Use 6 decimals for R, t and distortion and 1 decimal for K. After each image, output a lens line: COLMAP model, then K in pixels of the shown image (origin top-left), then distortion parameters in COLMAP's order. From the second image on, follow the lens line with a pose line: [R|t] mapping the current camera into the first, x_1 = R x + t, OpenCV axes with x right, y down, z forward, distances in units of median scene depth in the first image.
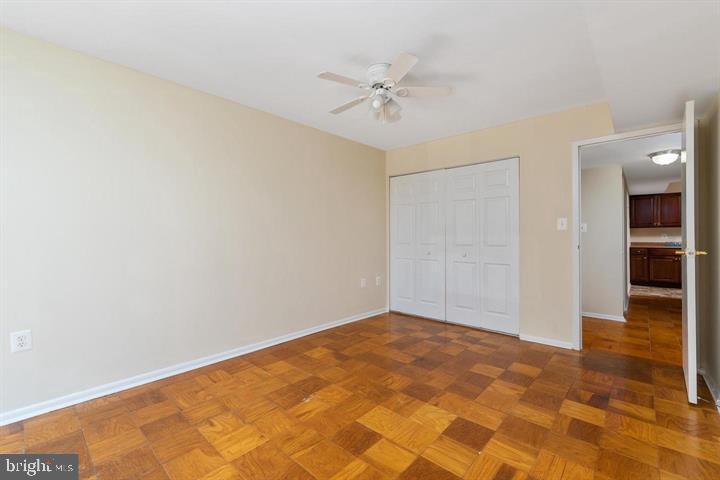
lens RADIAL K [[305.6, 0, 361.4], [0, 305.6, 238.7], [0, 0, 1]] dist [0.003341, -0.000217]
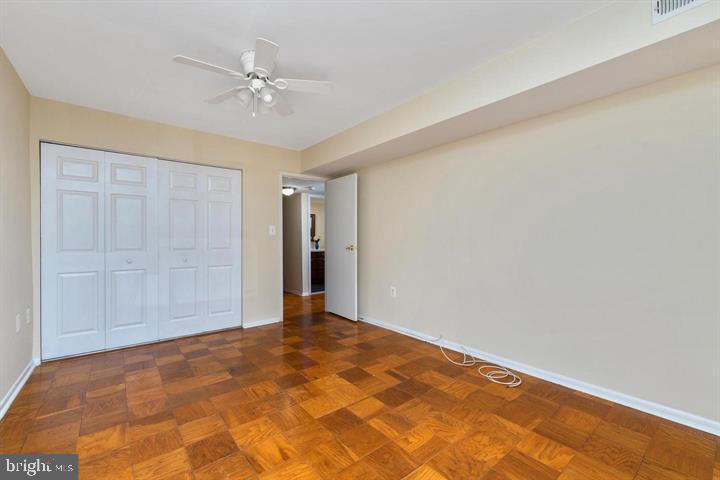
lens RADIAL K [[305.6, 0, 360.3], [0, 305.6, 238.6], [0, 0, 1]] dist [0.003341, -0.000217]
pose [[0.168267, 0.004860, 0.985729, -0.703257], [0.006036, 0.999964, -0.005961, -0.001940], [-0.985723, 0.006953, 0.168232, 0.471802]]
